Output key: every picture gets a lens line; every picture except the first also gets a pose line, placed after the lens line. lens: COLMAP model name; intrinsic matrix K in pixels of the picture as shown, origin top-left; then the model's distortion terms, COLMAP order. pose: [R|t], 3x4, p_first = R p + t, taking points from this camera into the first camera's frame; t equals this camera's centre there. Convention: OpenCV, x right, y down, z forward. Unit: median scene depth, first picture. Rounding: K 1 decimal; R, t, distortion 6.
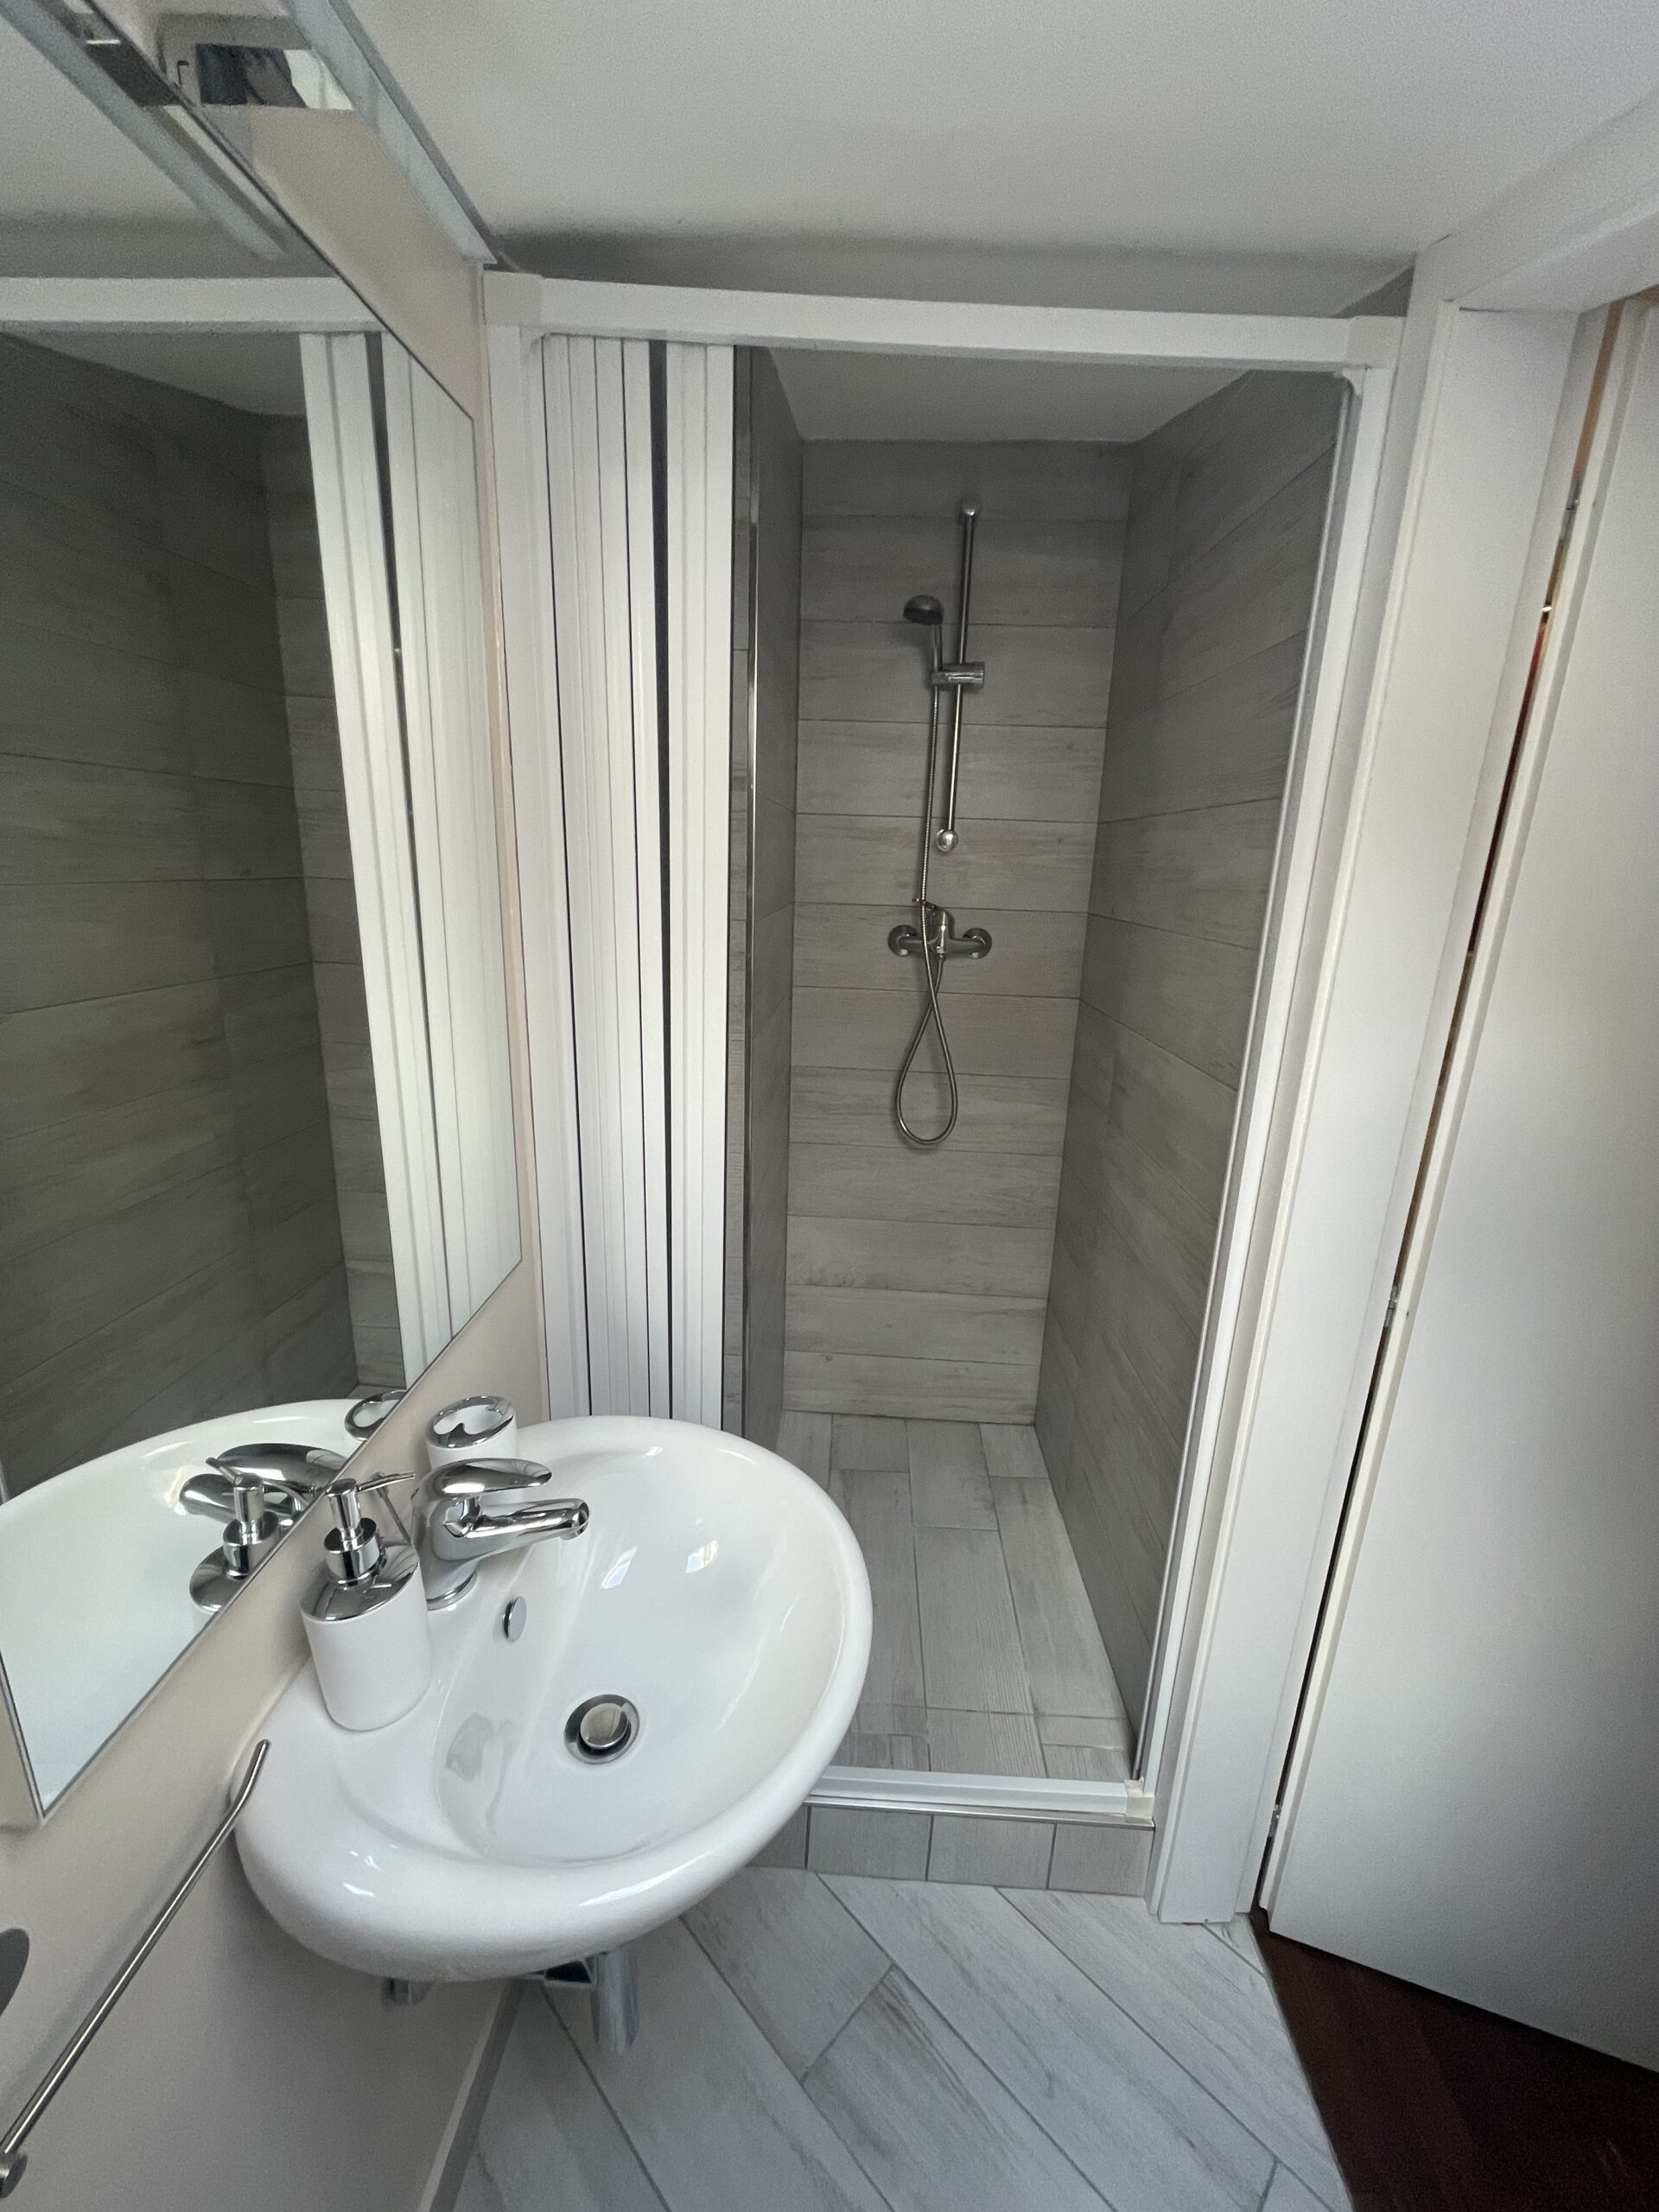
lens RADIAL K [[888.0, 0, 829.5], [0, 888.0, 1106.0], [0, 0, 1]] dist [-0.002668, -0.000065]
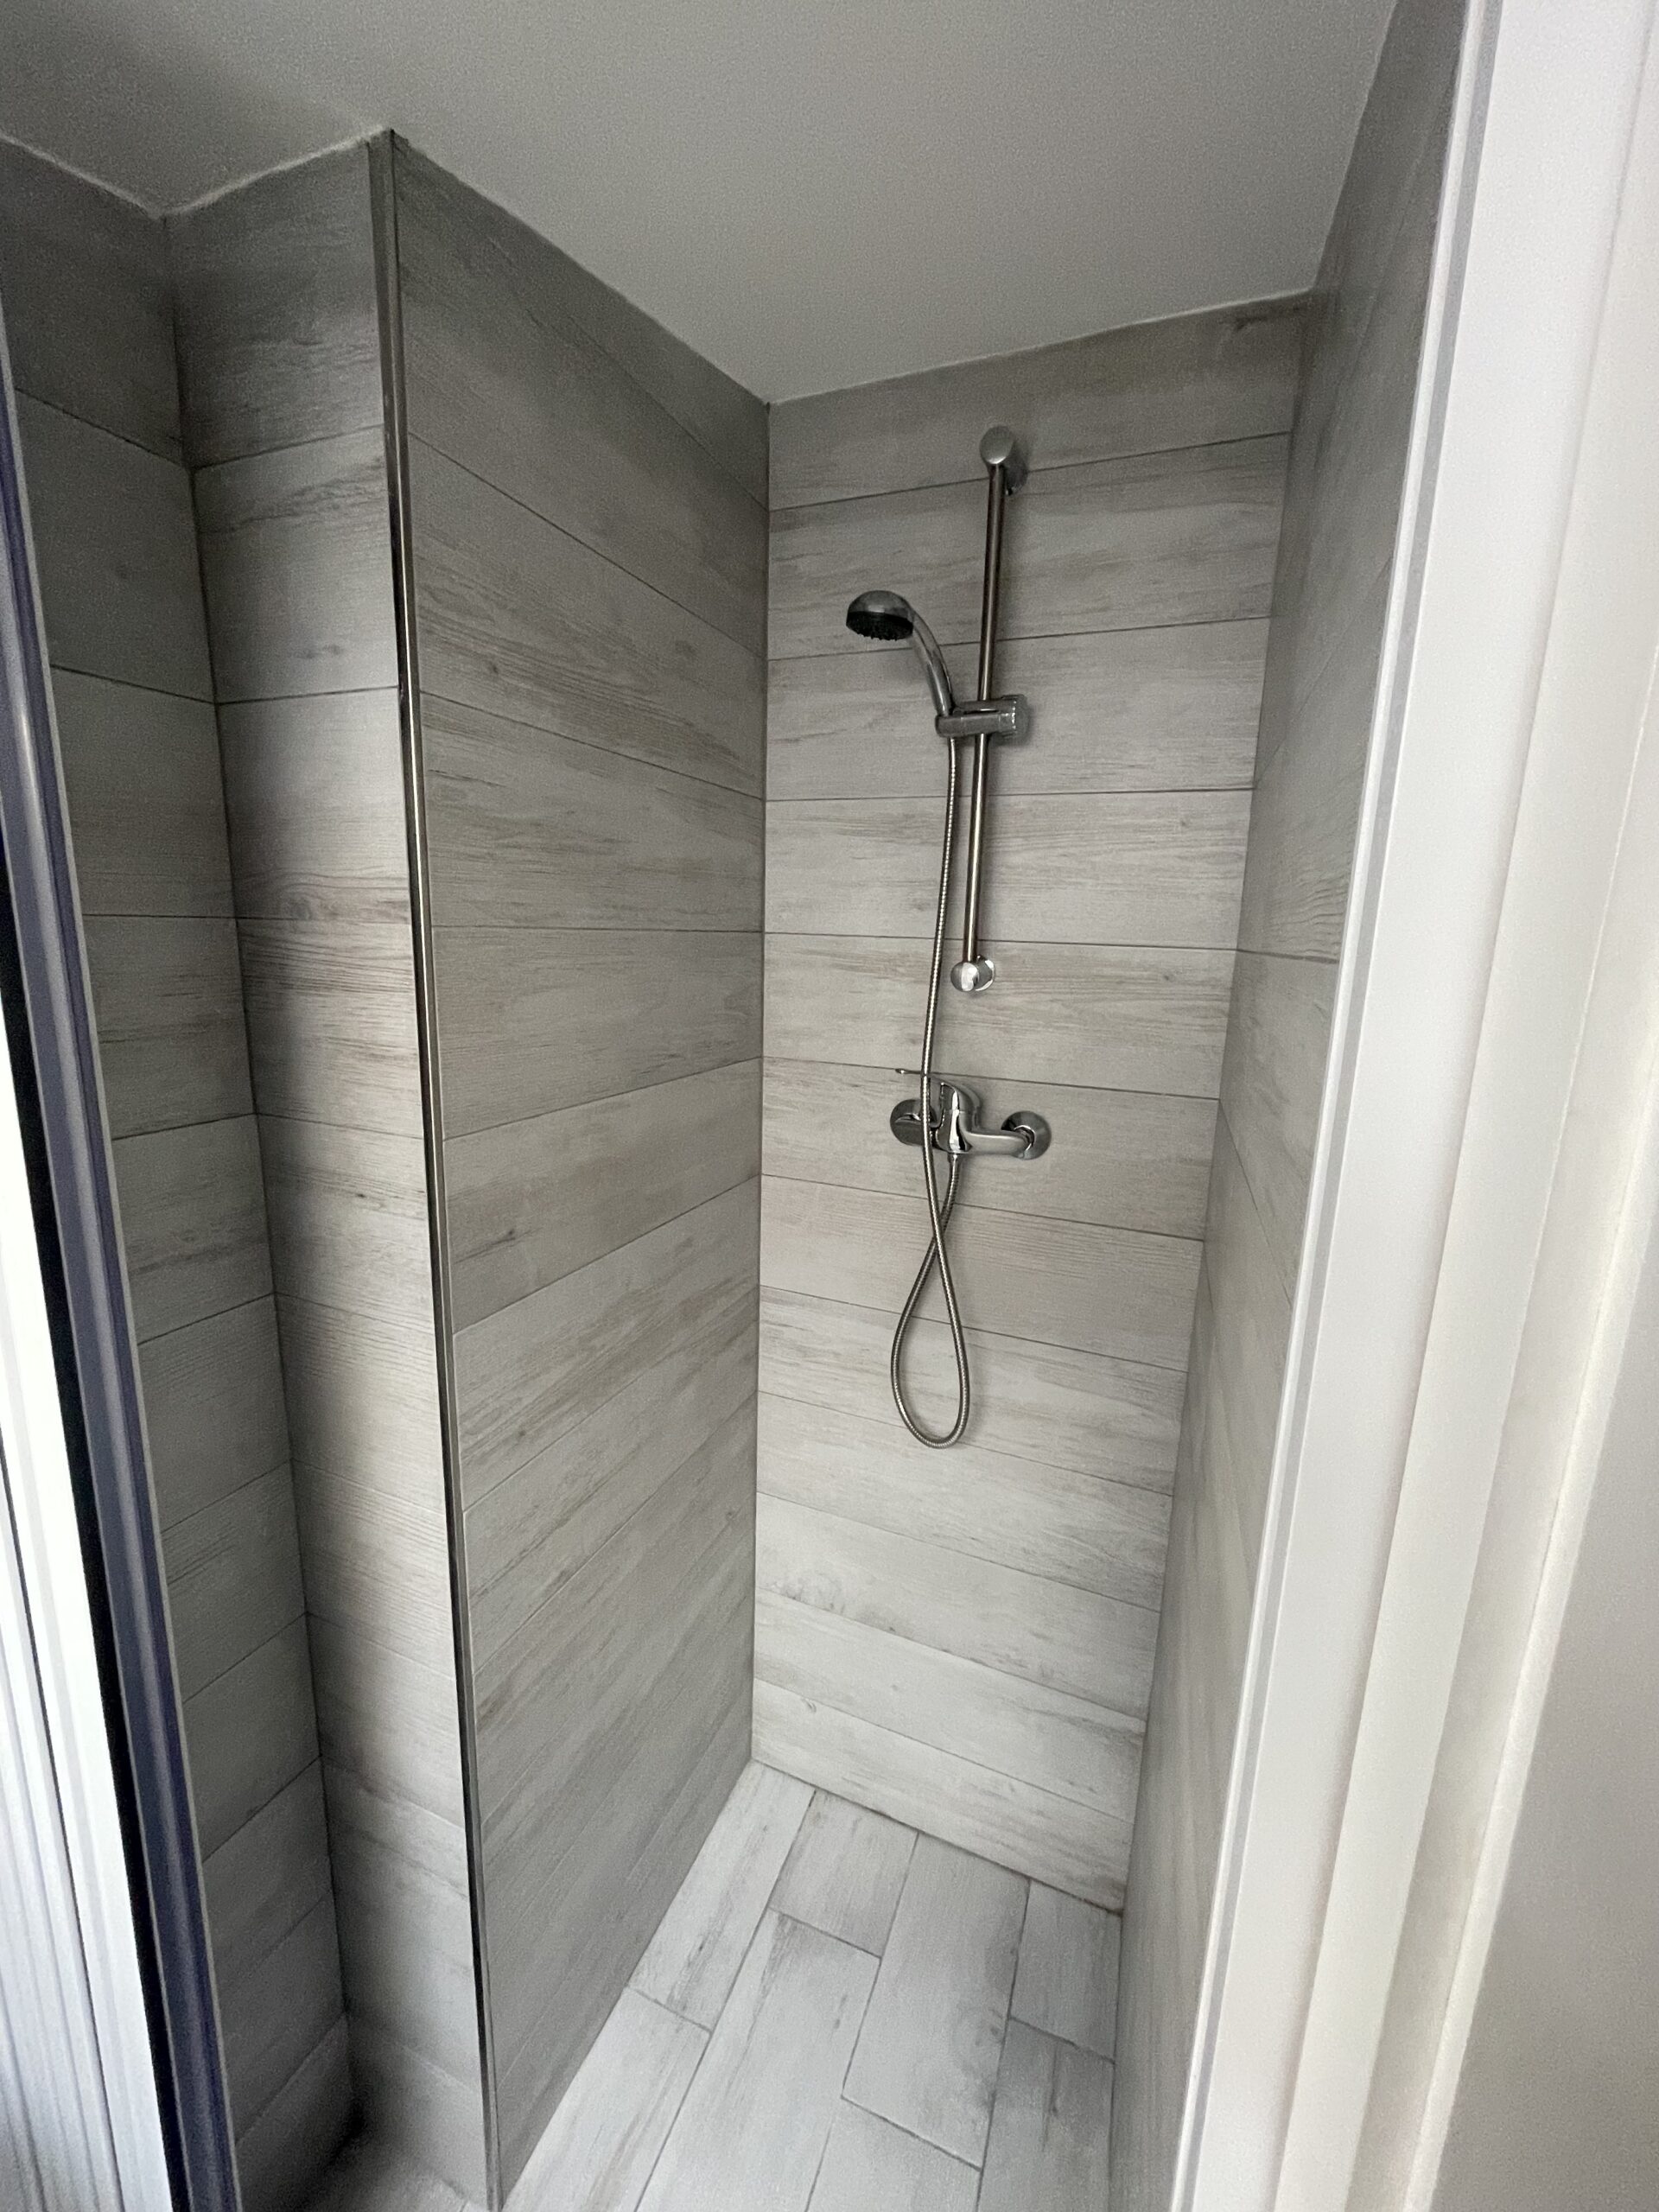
lens RADIAL K [[889.8, 0, 835.2], [0, 889.8, 1106.7], [0, 0, 1]] dist [-0.003165, 0.000215]
pose [[0.940133, 0.065287, -0.334495, 0.250907], [-0.093426, 0.993252, -0.068719, -0.150437], [0.327752, 0.095856, 0.939889, 0.375408]]
